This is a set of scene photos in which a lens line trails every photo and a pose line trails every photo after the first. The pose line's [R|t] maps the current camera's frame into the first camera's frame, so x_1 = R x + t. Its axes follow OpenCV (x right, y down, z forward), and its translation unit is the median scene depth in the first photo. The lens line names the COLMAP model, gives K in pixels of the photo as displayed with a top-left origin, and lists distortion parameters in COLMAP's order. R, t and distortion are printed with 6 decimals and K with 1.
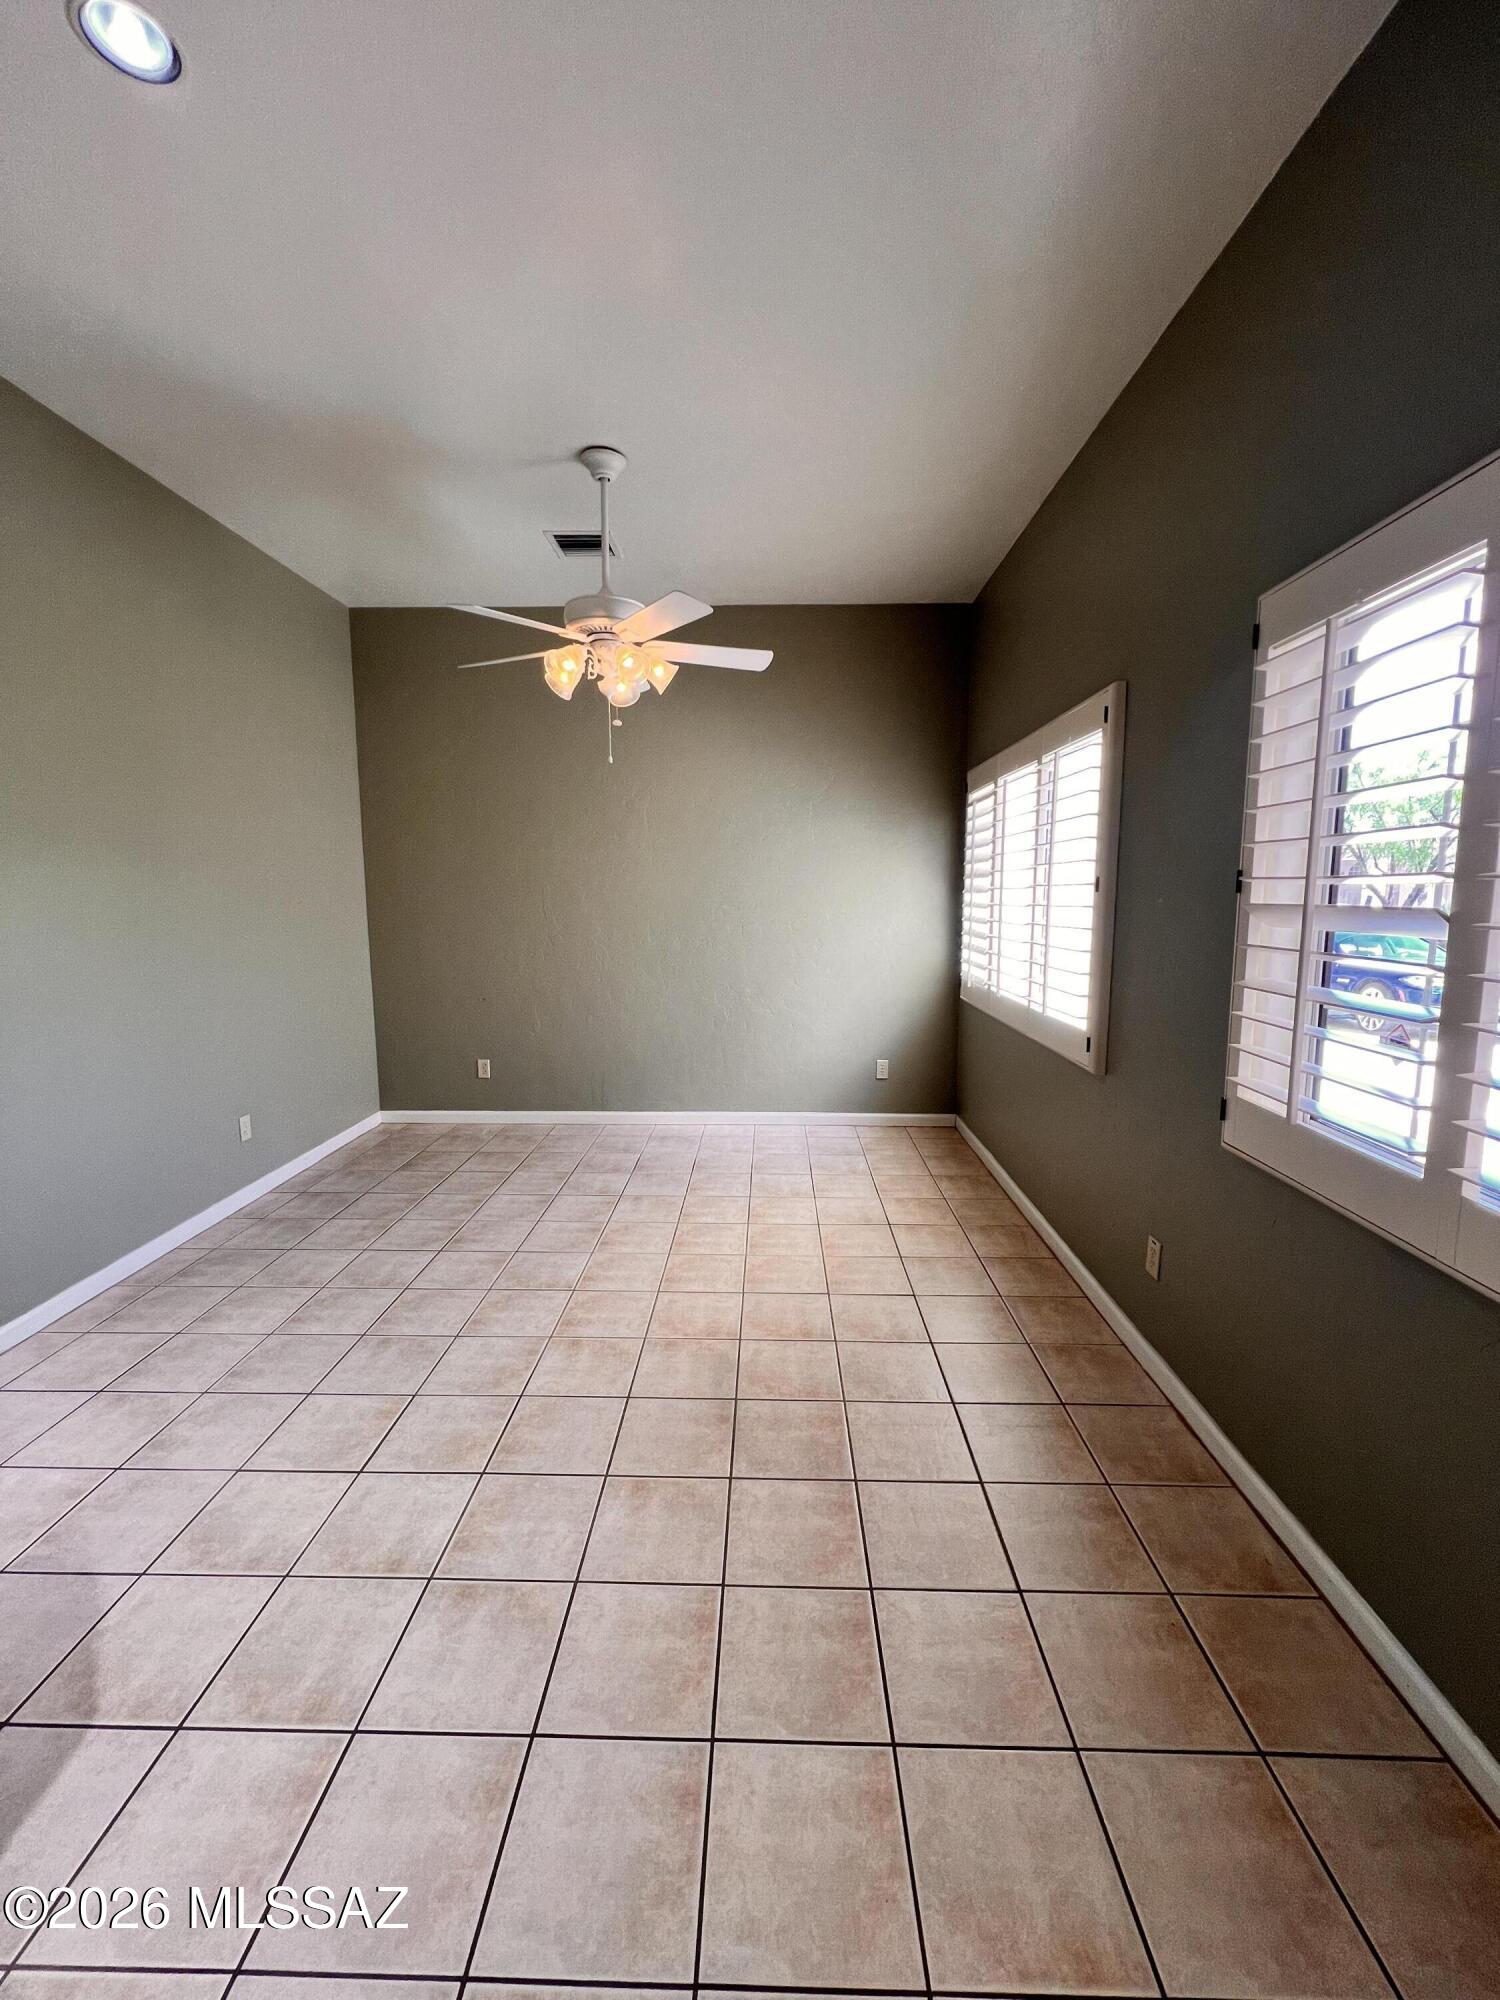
lens RADIAL K [[796.4, 0, 751.7], [0, 796.4, 946.8], [0, 0, 1]] dist [-0.000800, 0.000088]
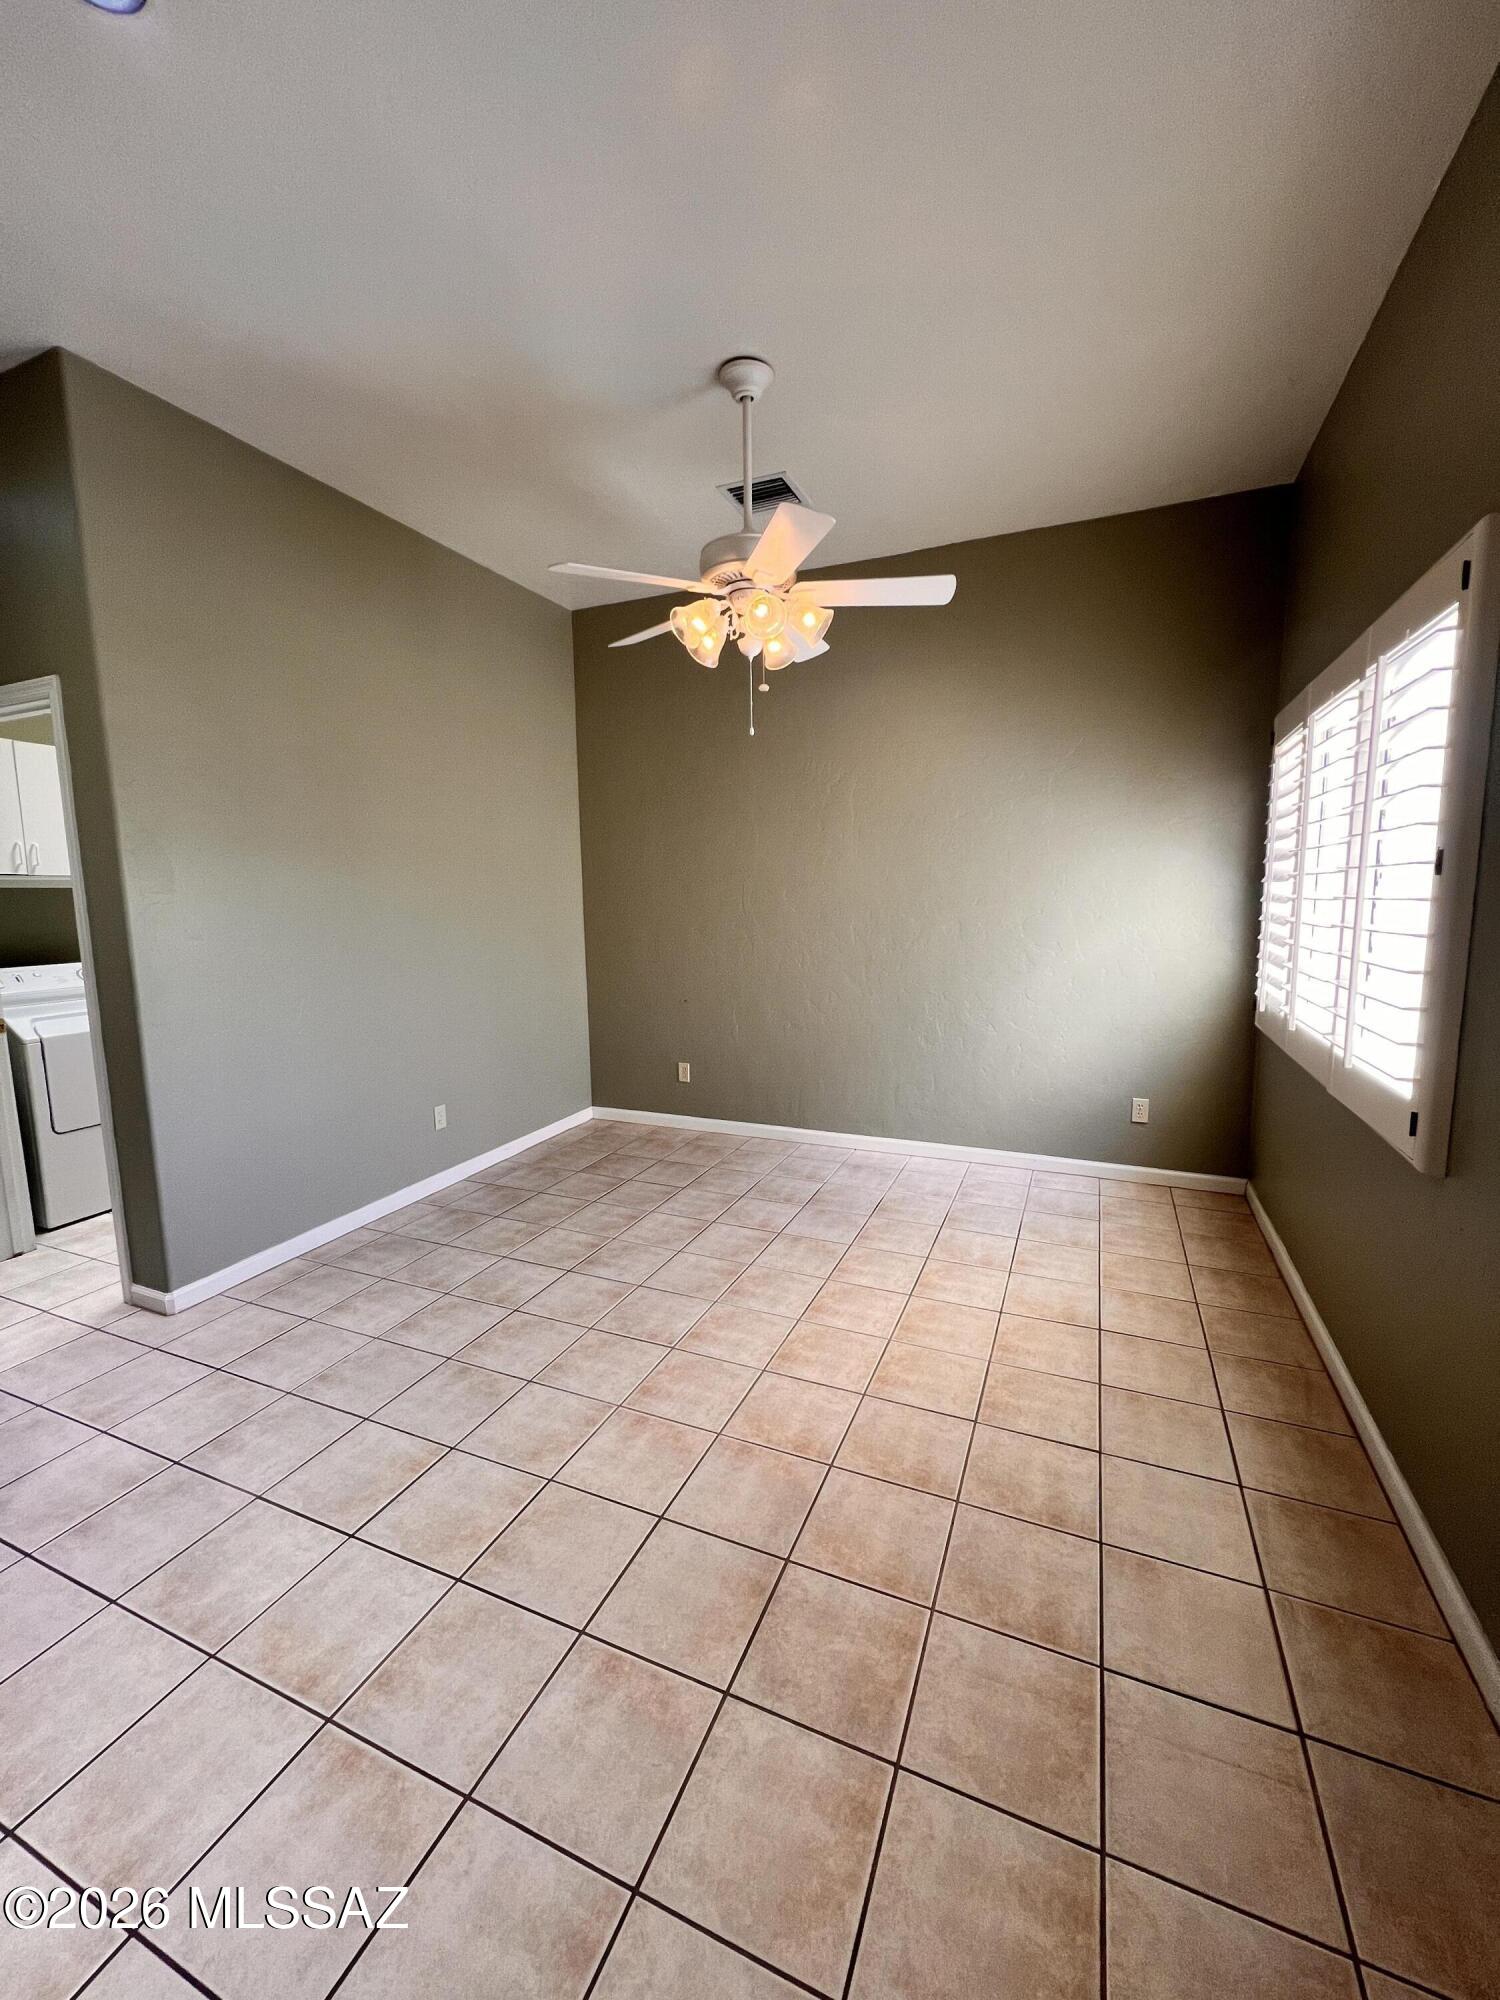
lens RADIAL K [[796.4, 0, 753.4], [0, 796.4, 961.2], [0, 0, 1]] dist [-0.000800, 0.000088]
pose [[0.928811, 0.020698, -0.369976, 0.147358], [-0.012880, 0.999639, 0.023588, -0.008980], [0.370331, -0.017143, 0.928742, 0.205572]]
